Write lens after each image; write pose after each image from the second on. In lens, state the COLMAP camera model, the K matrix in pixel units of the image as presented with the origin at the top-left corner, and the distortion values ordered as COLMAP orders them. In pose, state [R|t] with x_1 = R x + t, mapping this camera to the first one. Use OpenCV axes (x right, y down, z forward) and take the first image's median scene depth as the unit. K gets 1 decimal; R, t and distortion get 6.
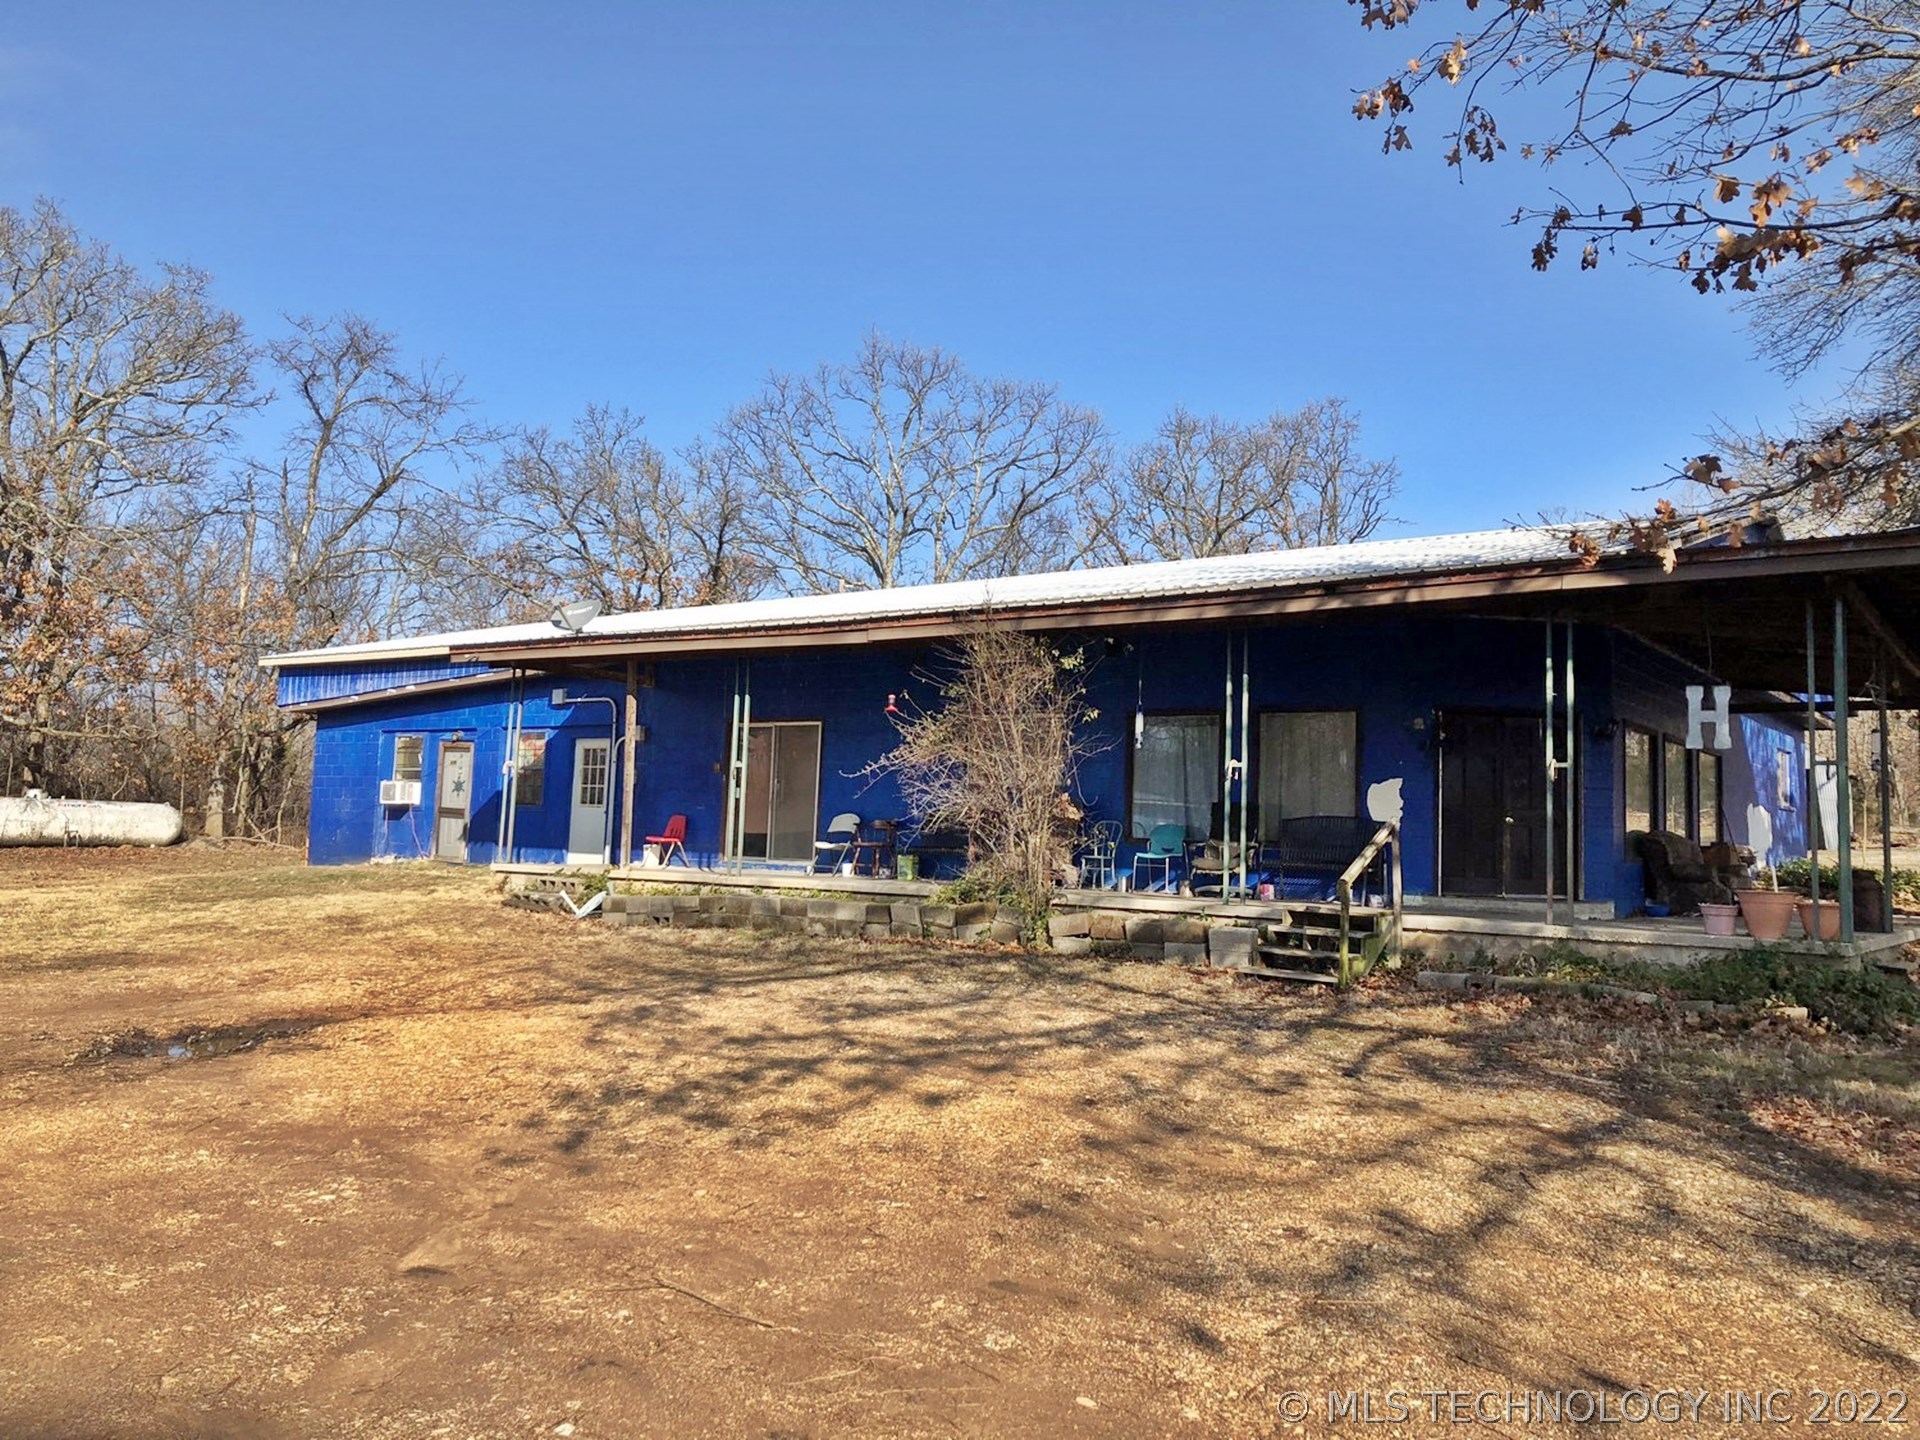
lens RADIAL K [[1554.4, 0, 966.5], [0, 1554.4, 715.2], [0, 0, 1]] dist [0.031435, -0.029326]
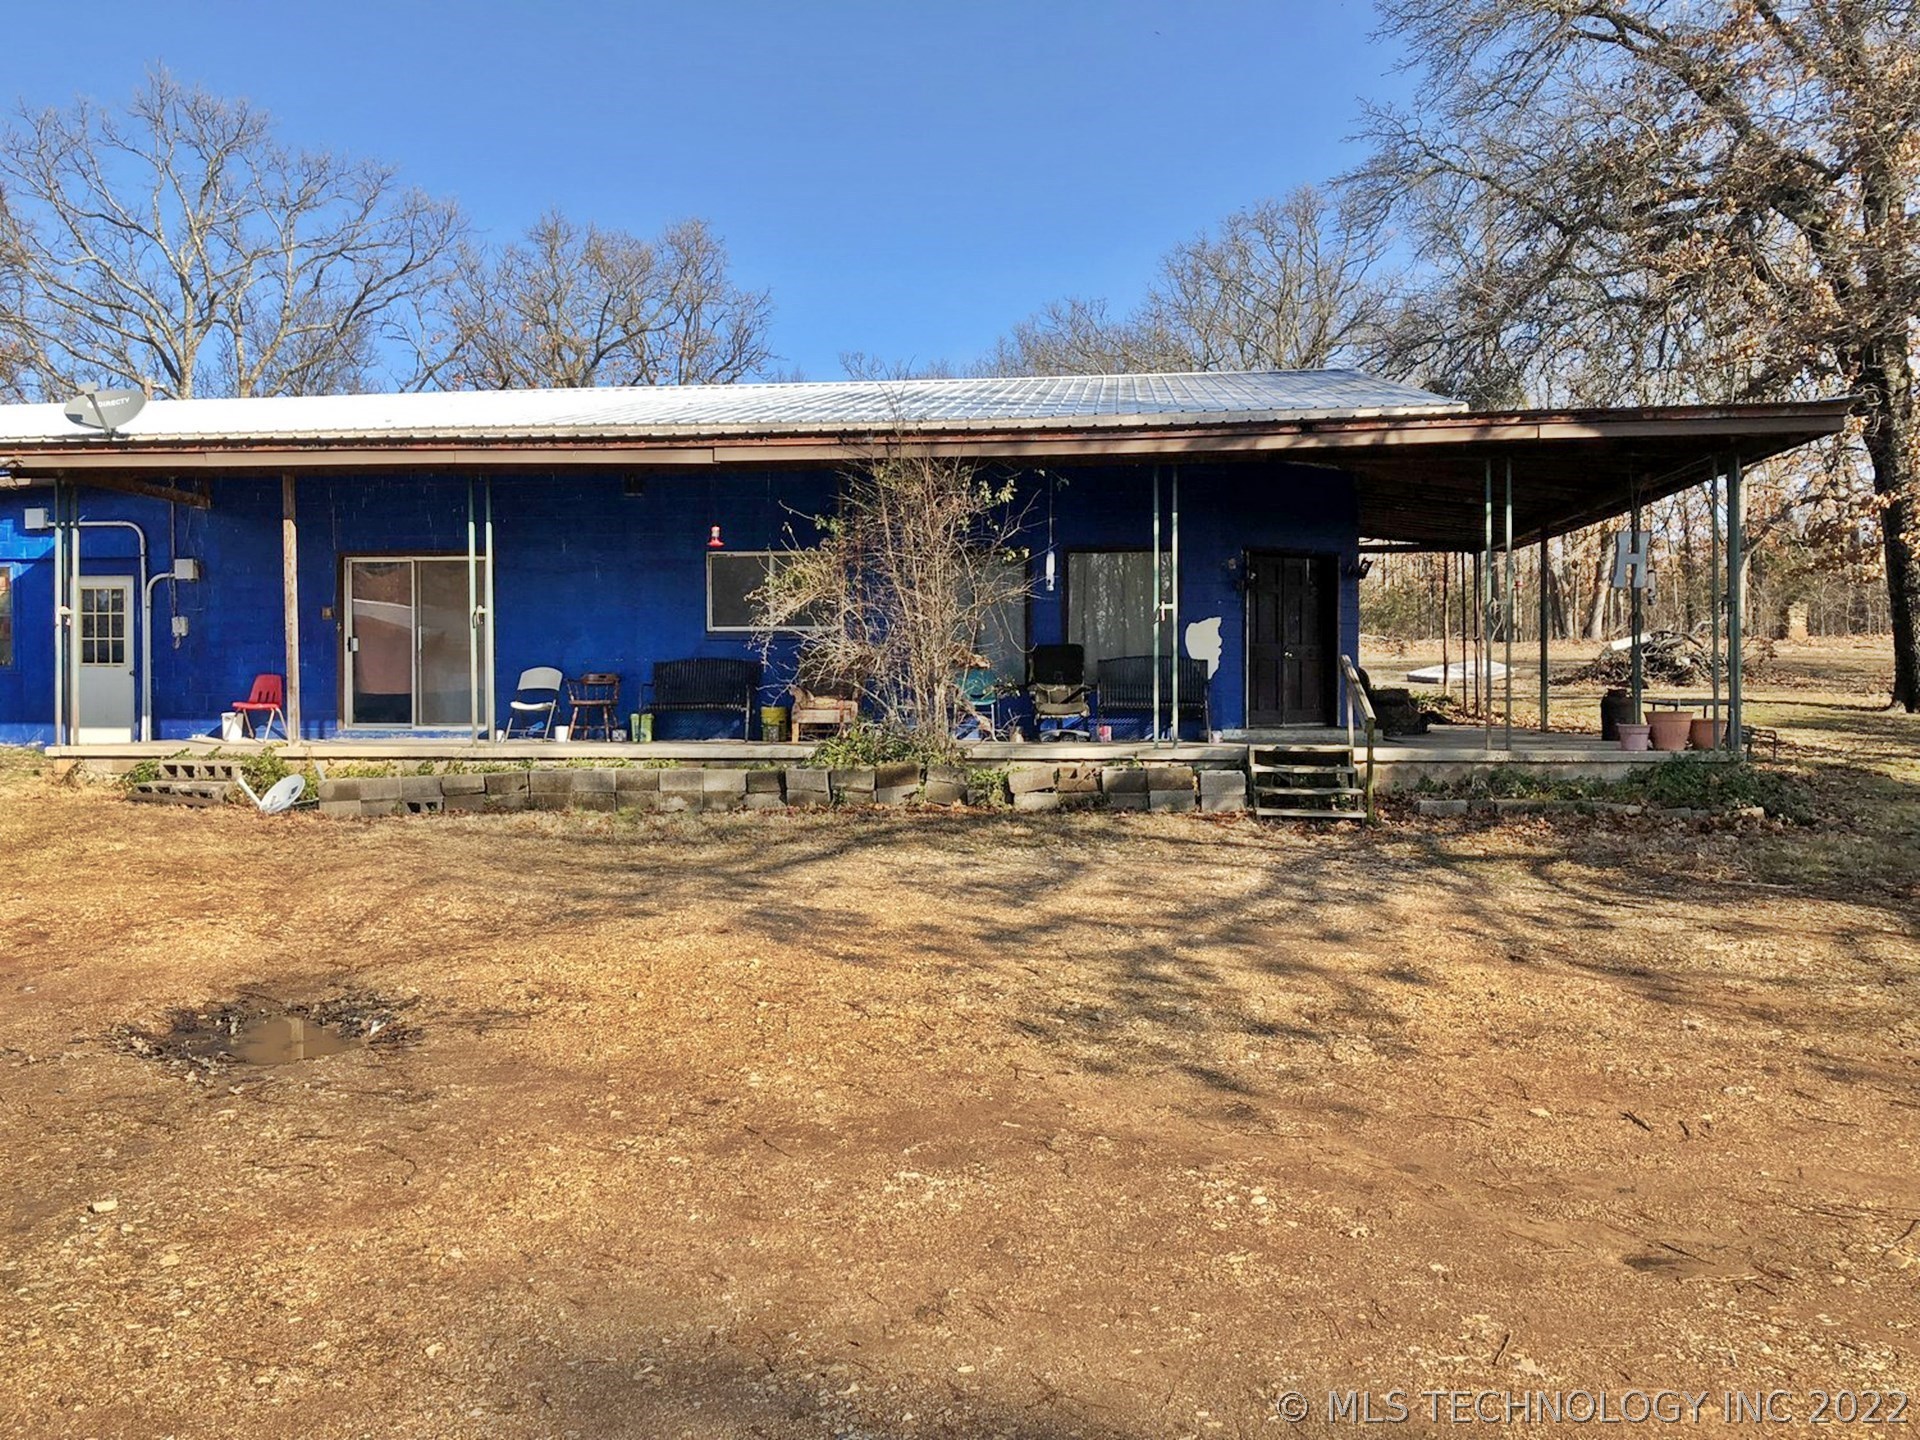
lens RADIAL K [[1554.4, 0, 963.7], [0, 1554.4, 728.1], [0, 0, 1]] dist [0.031435, -0.029326]
pose [[0.864104, -0.048131, 0.501007, -0.382376], [-0.008485, 0.993883, 0.110115, 0.001696], [-0.503242, -0.099401, 0.858409, 0.196782]]
